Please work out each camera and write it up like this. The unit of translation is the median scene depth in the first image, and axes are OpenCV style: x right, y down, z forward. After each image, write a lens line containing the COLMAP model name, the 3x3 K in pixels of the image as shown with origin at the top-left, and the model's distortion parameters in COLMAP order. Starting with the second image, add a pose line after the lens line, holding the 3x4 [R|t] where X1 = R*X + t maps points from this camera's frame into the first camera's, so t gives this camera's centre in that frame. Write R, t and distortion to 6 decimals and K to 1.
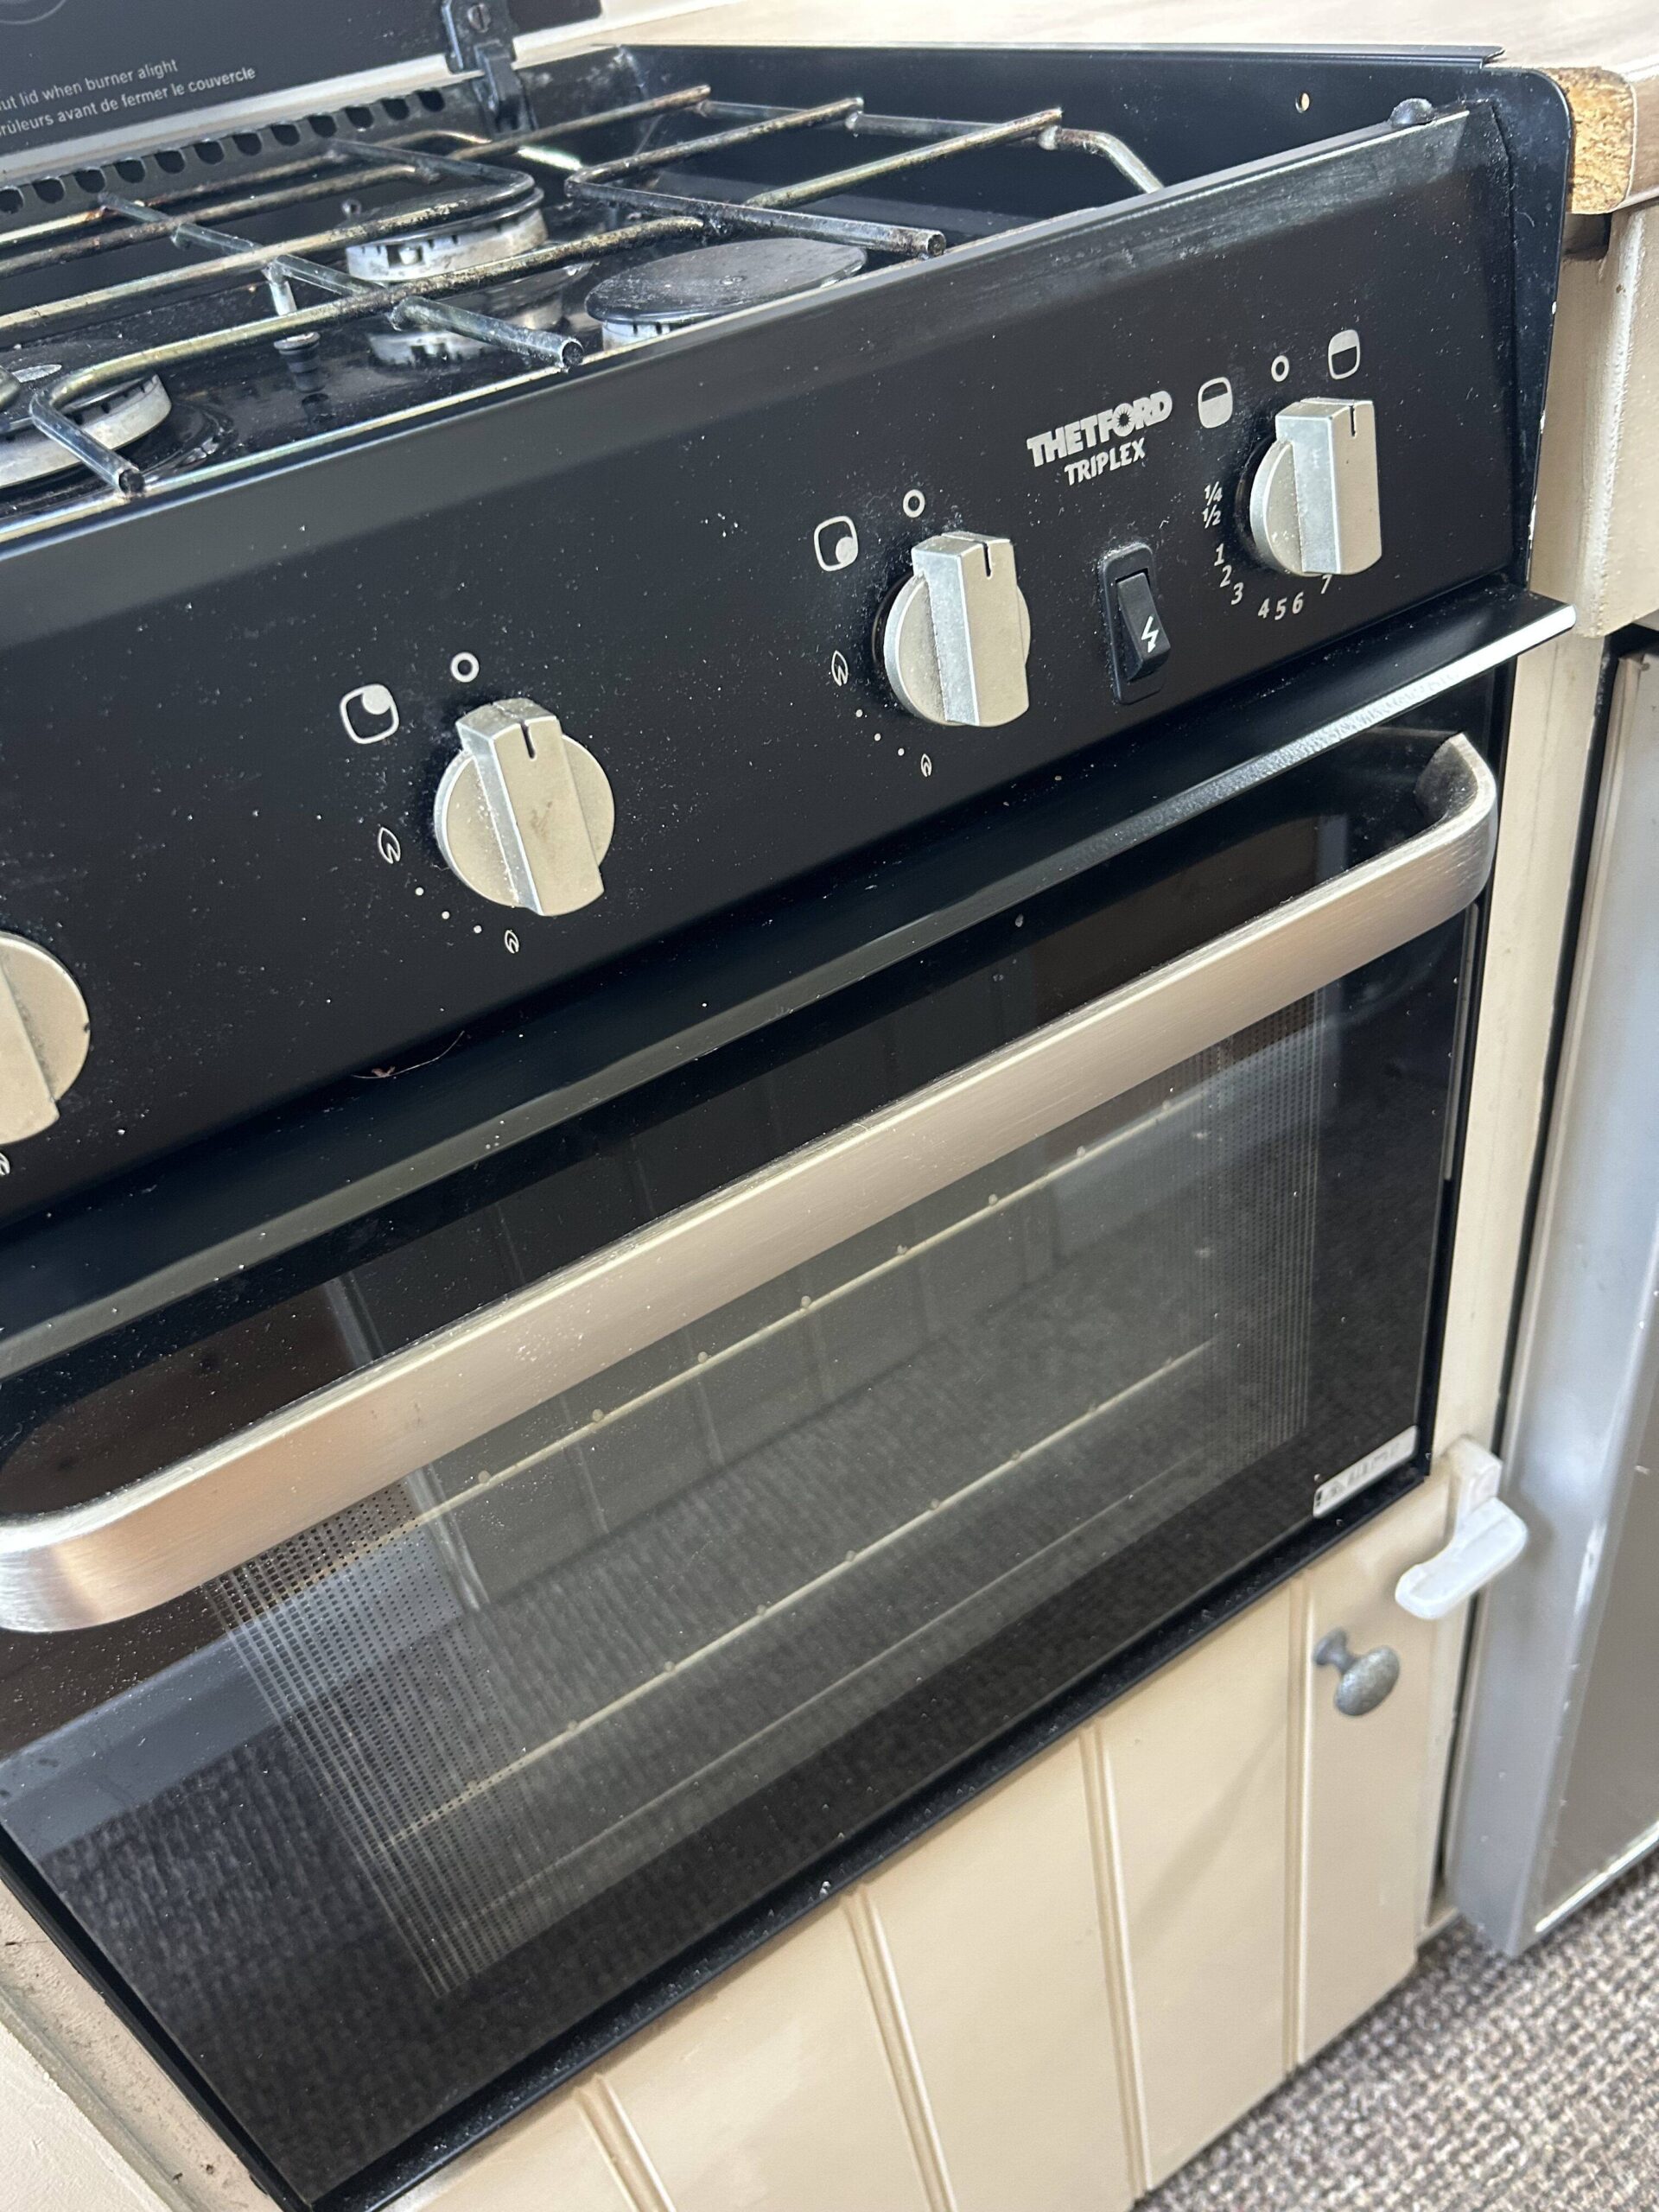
lens RADIAL K [[1647.3, 0, 828.9], [0, 1647.3, 1092.9], [0, 0, 1]] dist [0.033977, -0.050235]
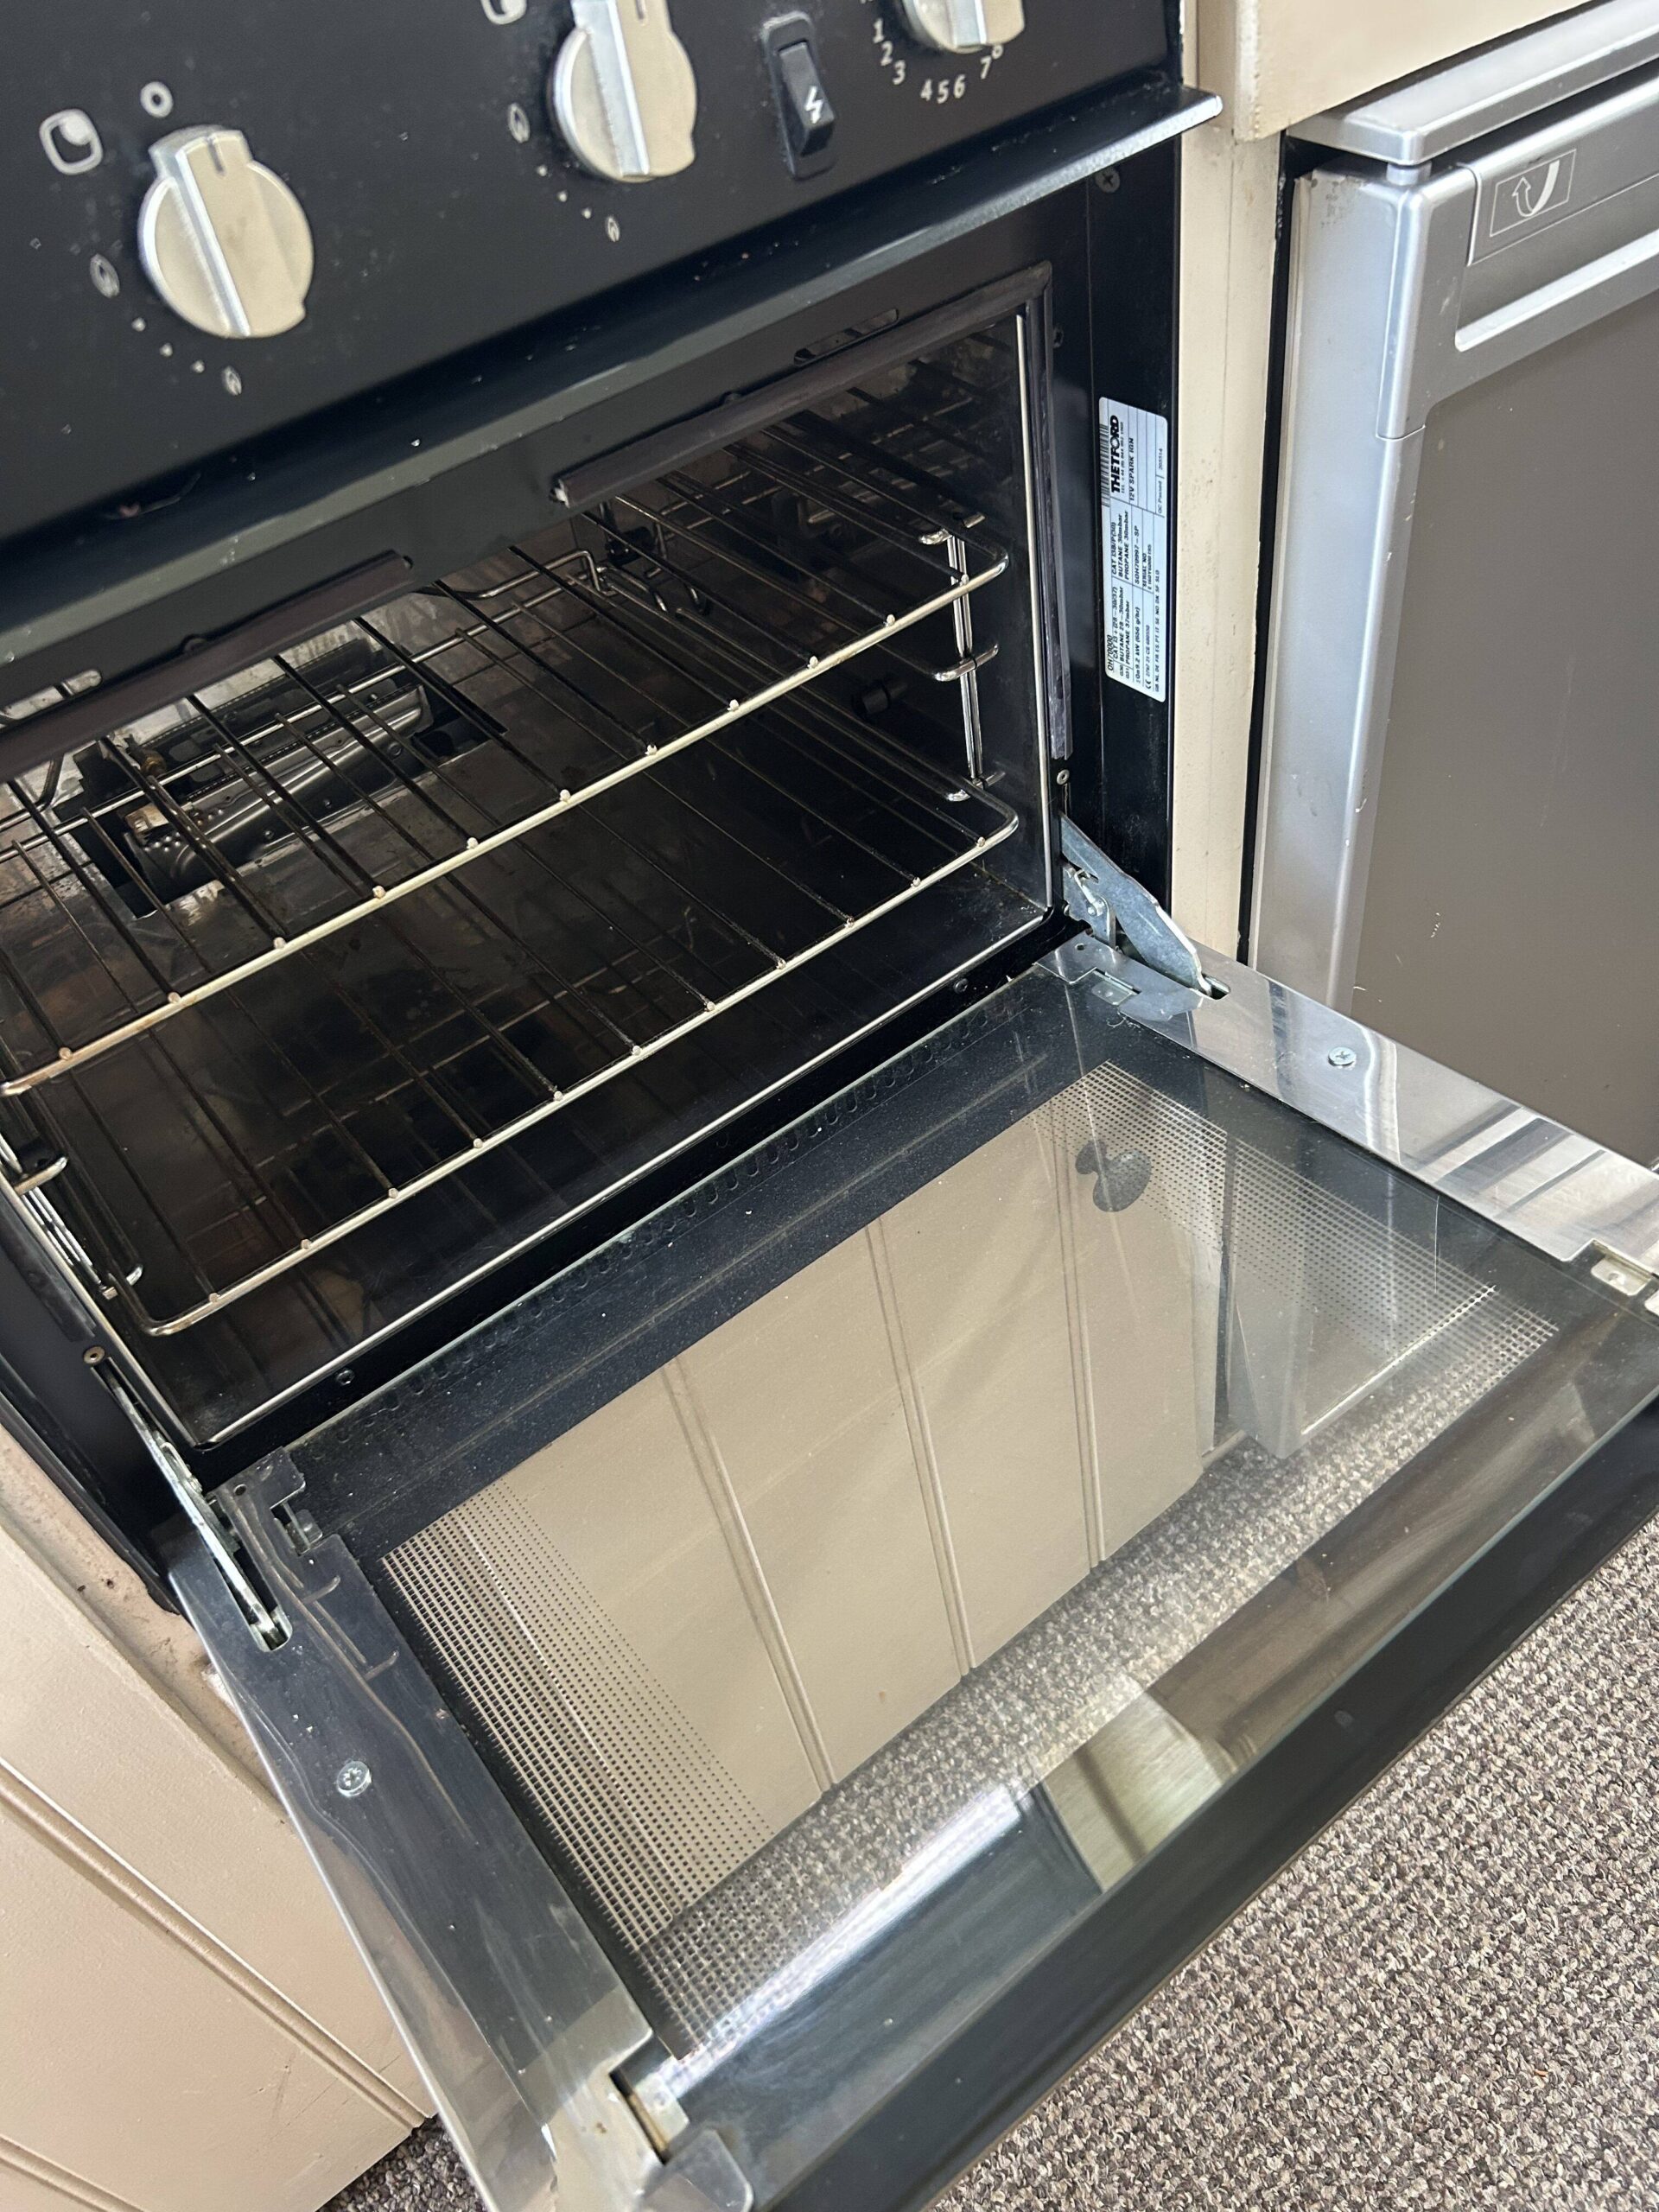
lens RADIAL K [[1647.3, 0, 825.8], [0, 1647.3, 1096.1], [0, 0, 1]] dist [0.033977, -0.050235]
pose [[0.996476, -0.059011, 0.059613, 0.078013], [0.050149, 0.988803, 0.140549, 0.173509], [-0.067239, -0.137064, 0.988277, -0.139032]]
